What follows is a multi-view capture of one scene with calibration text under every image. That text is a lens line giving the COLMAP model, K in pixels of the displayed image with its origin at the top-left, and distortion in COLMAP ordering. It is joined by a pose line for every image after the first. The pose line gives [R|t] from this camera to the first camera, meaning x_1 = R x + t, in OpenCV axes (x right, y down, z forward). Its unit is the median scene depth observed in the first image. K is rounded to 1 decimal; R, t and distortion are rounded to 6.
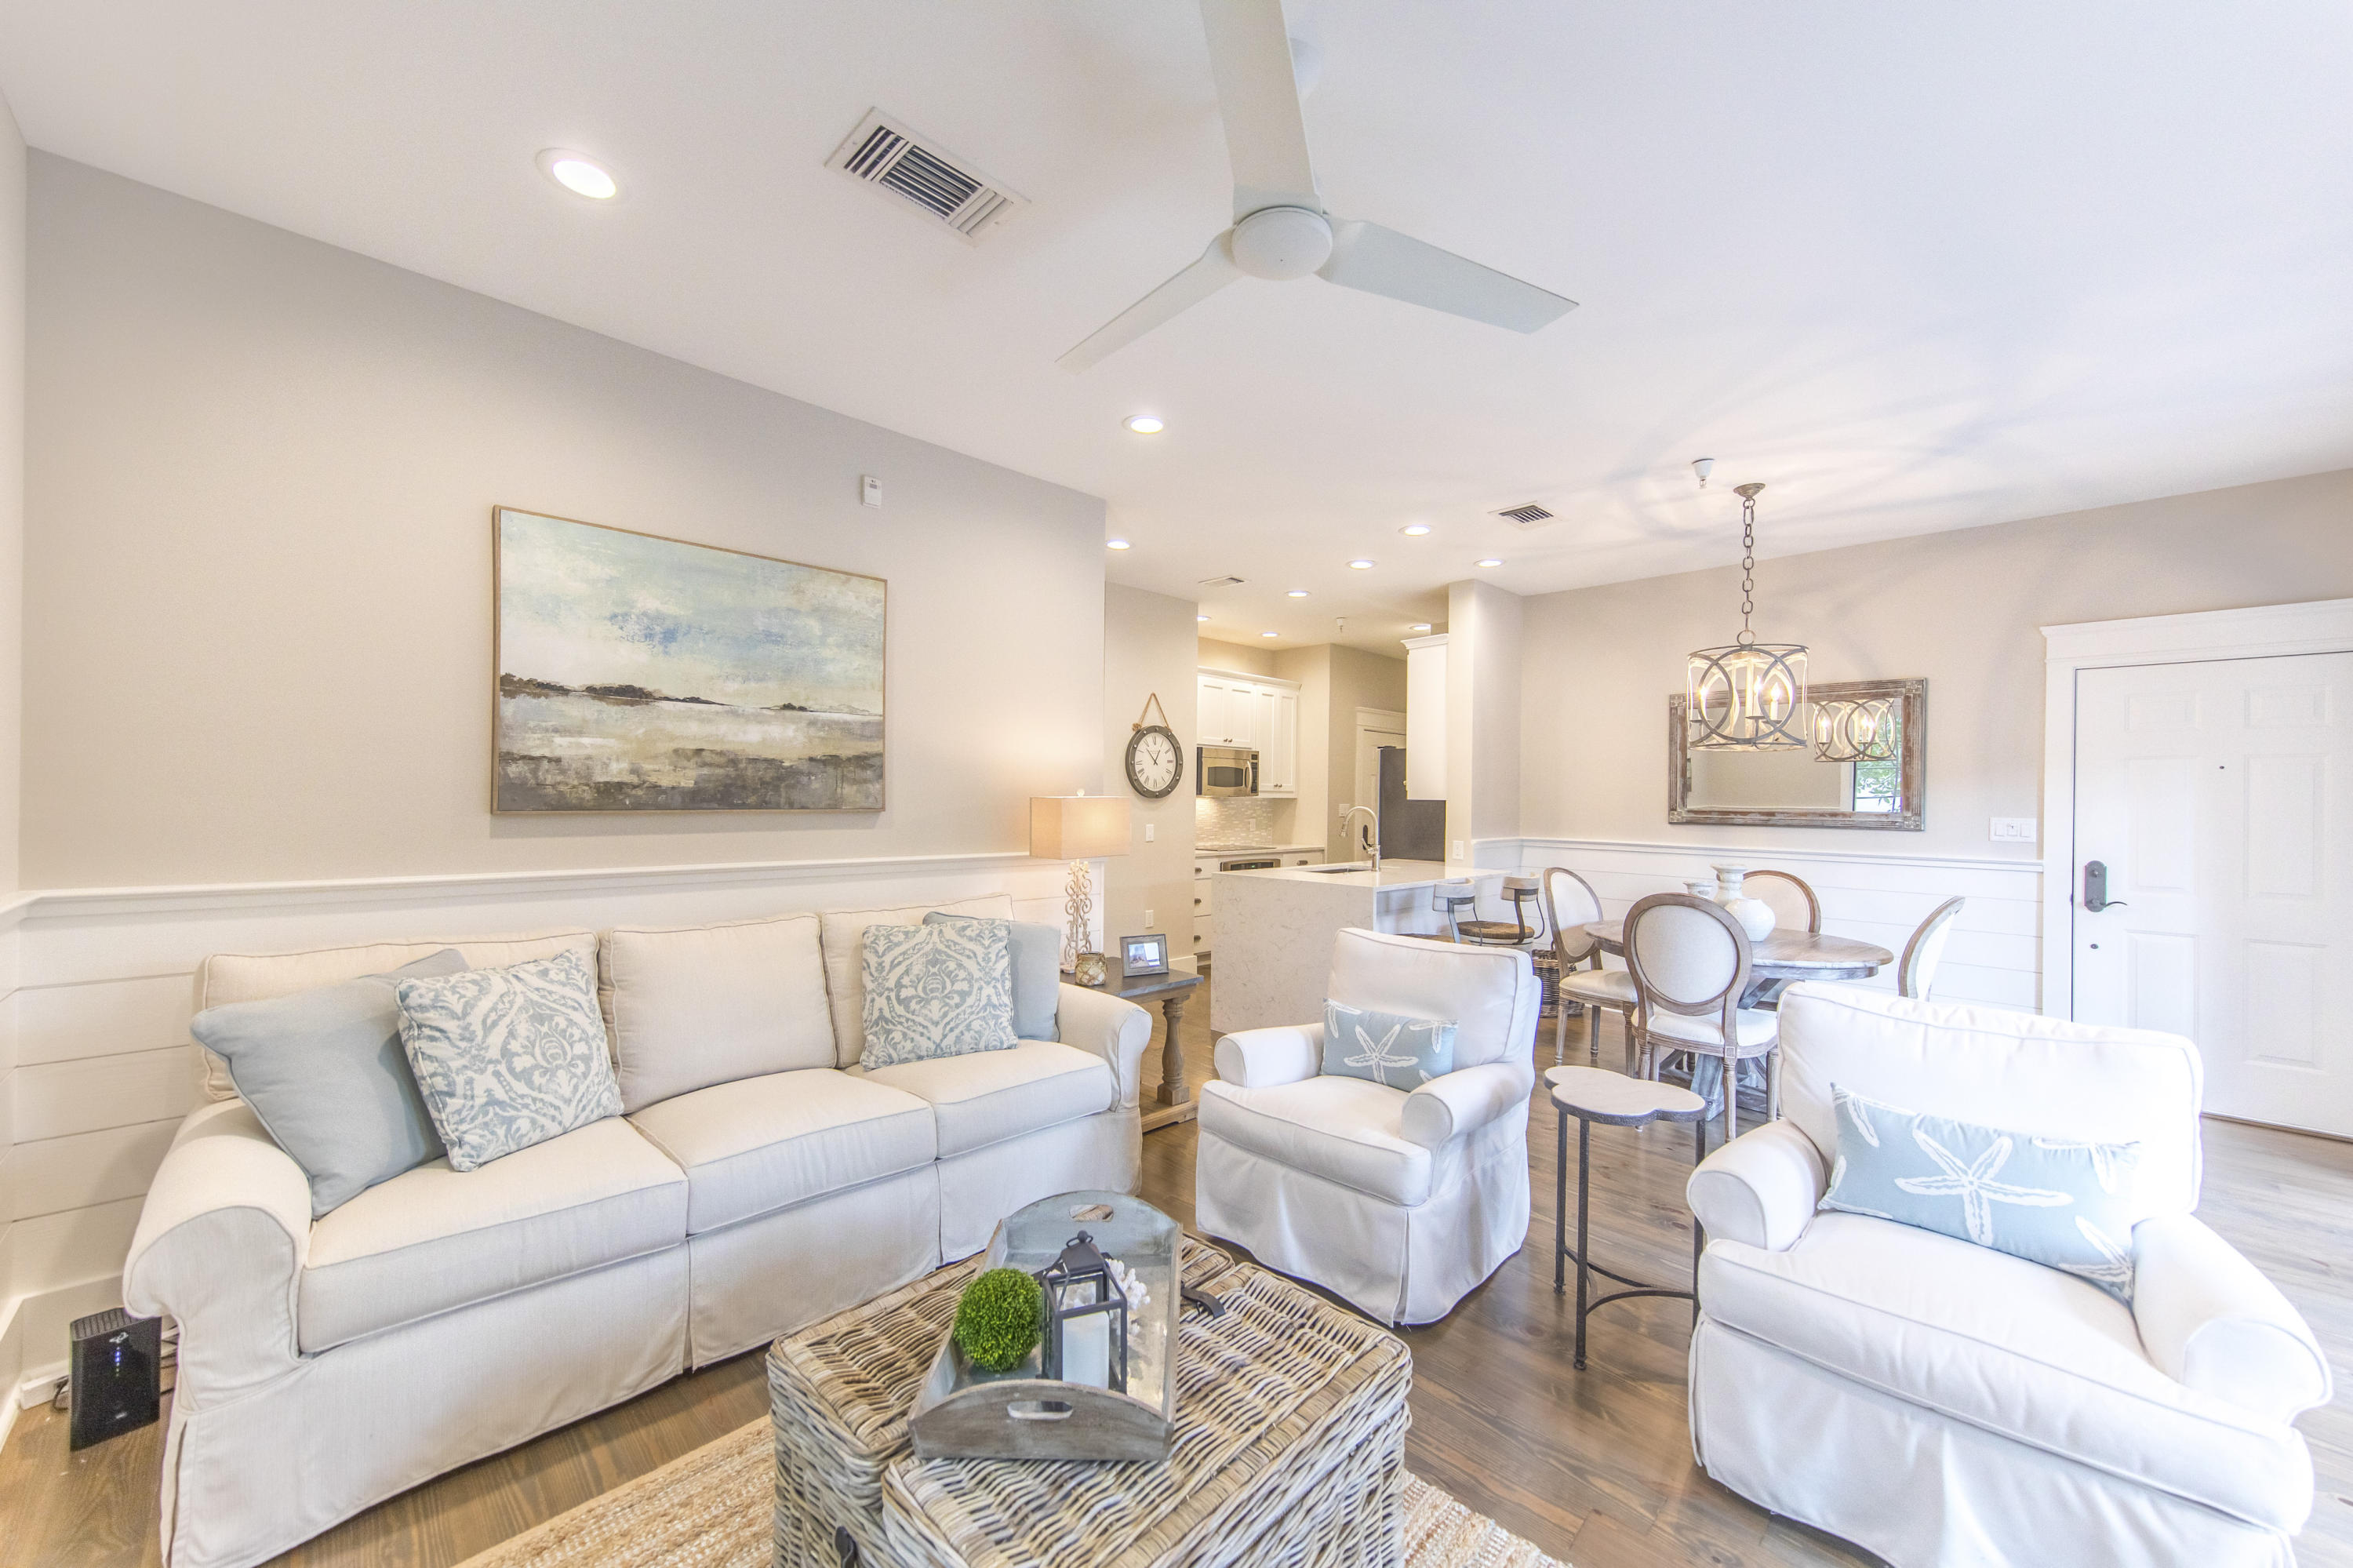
lens RADIAL K [[905.1, 0, 1140.8], [0, 905.1, 796.8], [0, 0, 1]] dist [0.016281, -0.007013]
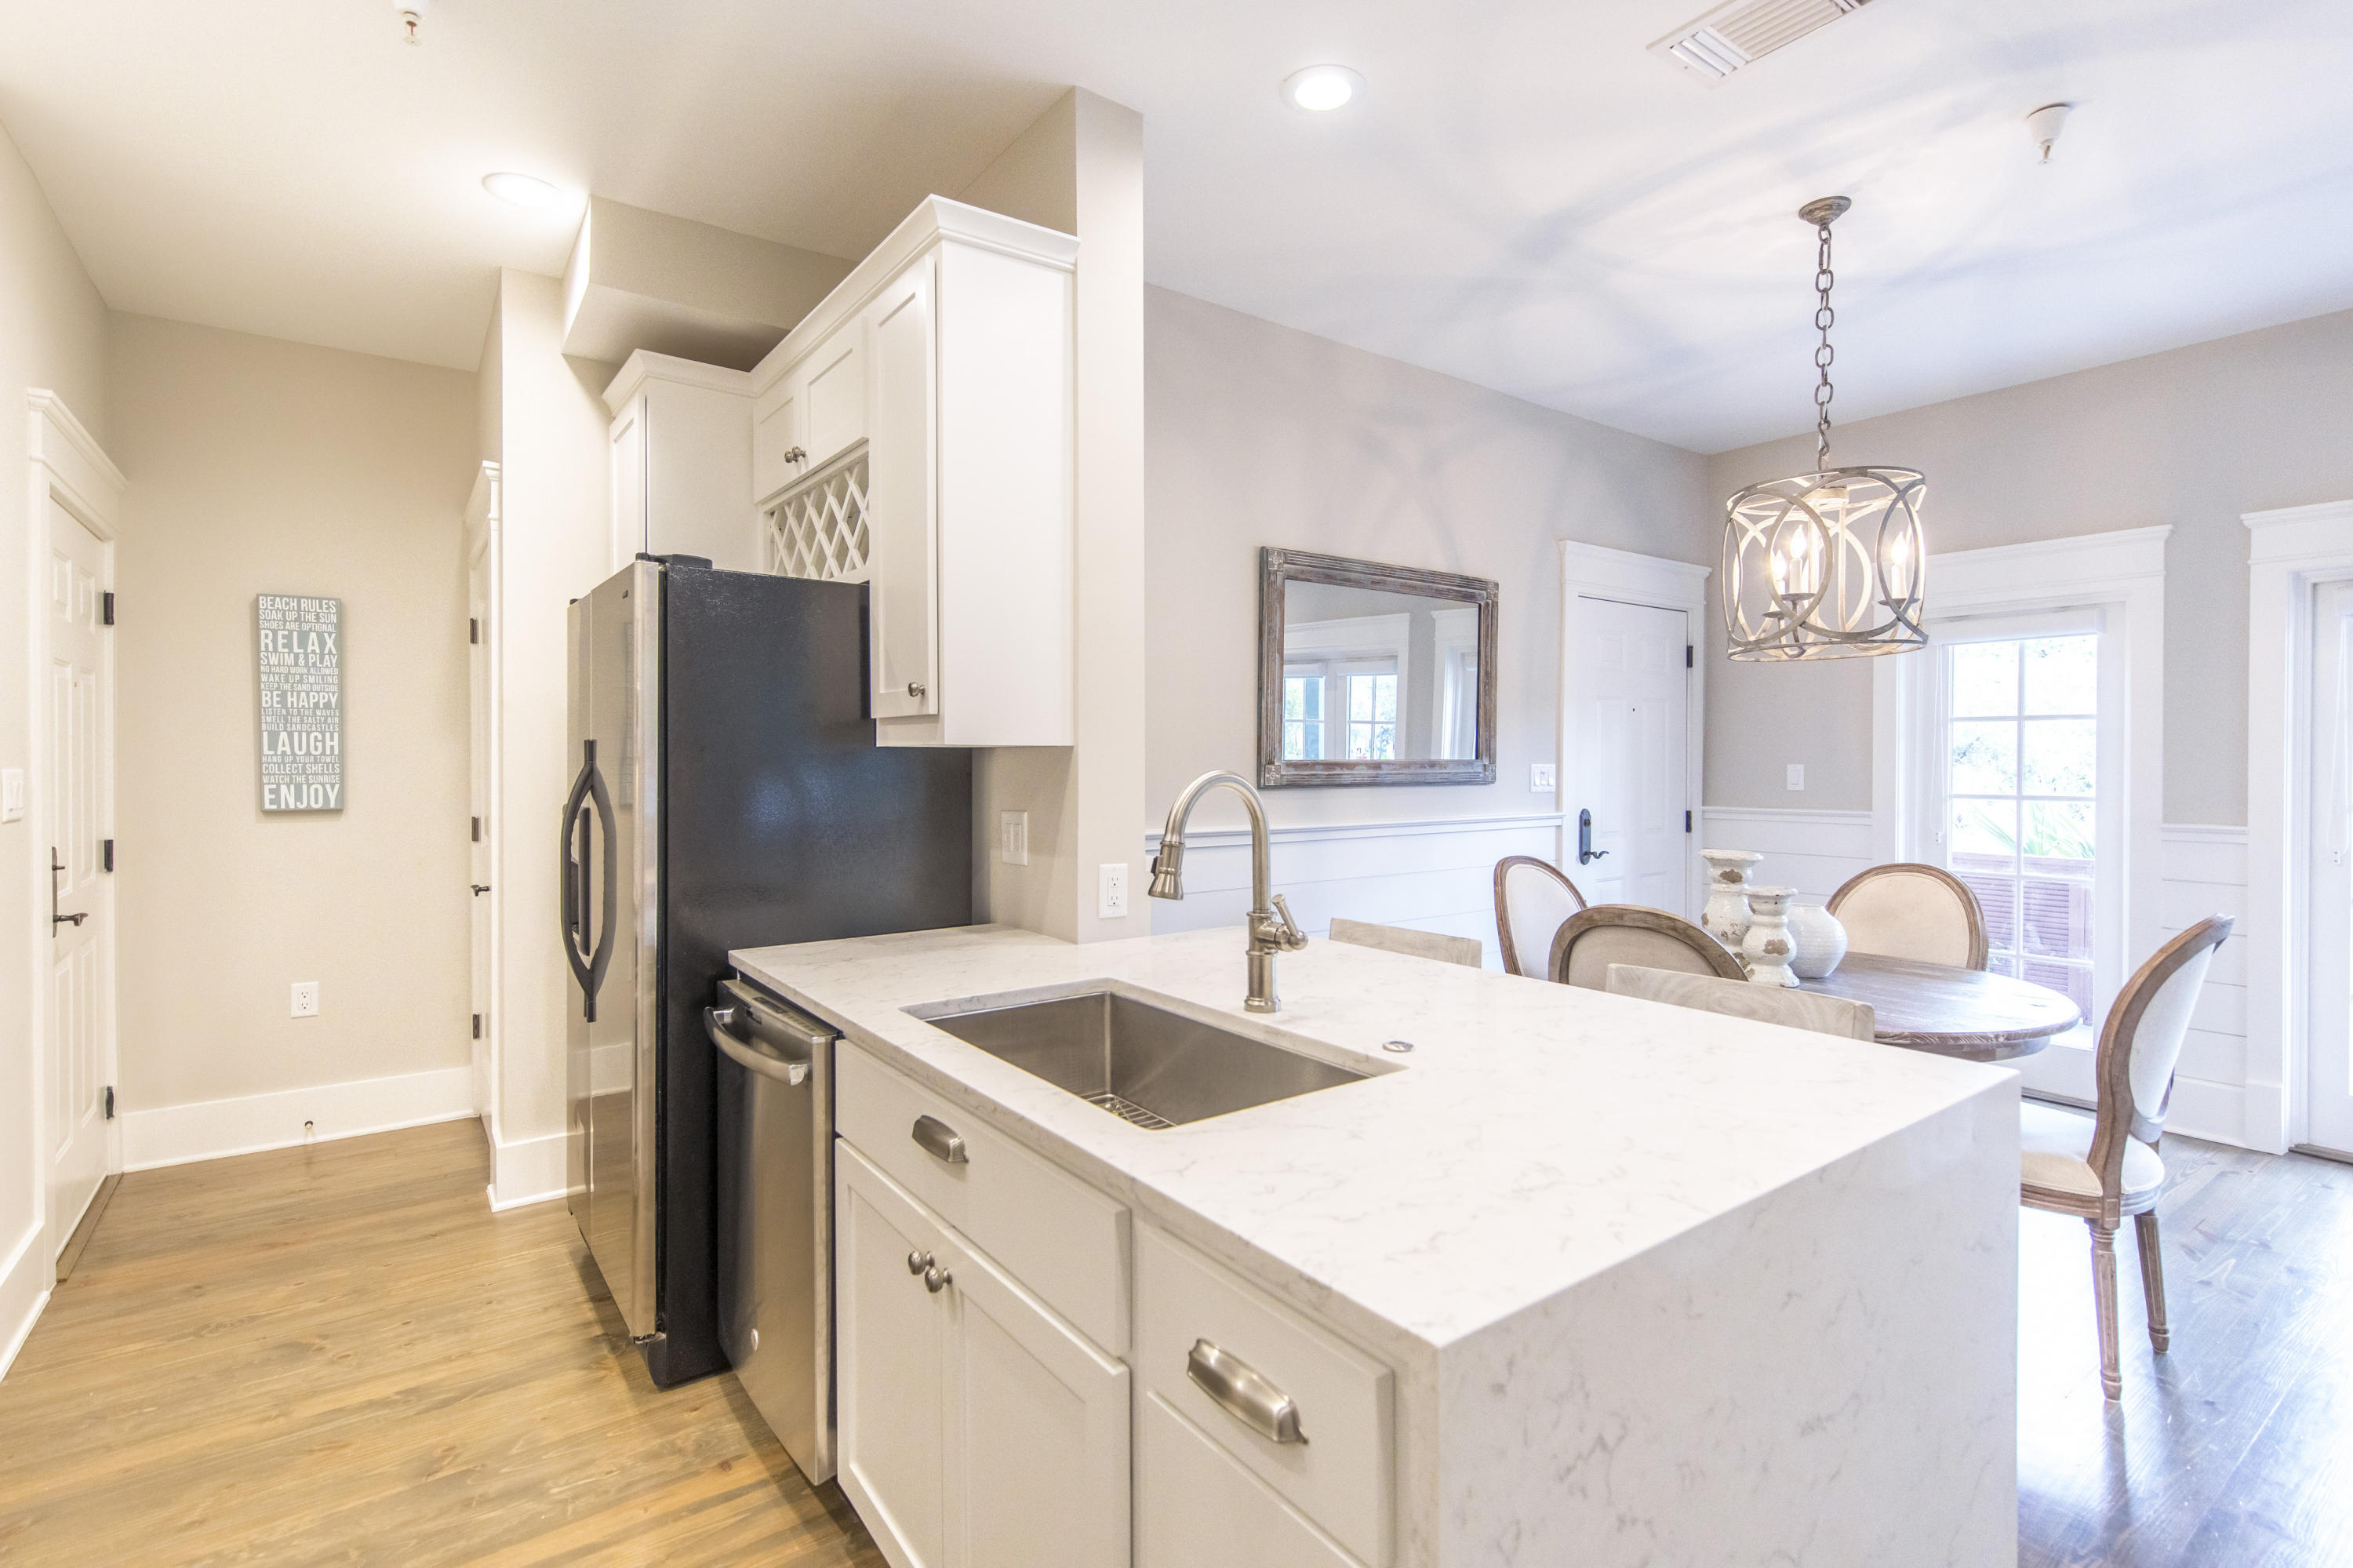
lens RADIAL K [[1093.9, 0, 1184.9], [0, 1093.9, 759.1], [0, 0, 1]] dist [0.003318, -0.000050]
pose [[0.136823, -0.018438, 0.990424, -0.103523], [-0.000063, 0.999827, 0.018622, 0.000426], [-0.990595, -0.002610, 0.136798, 1.559616]]
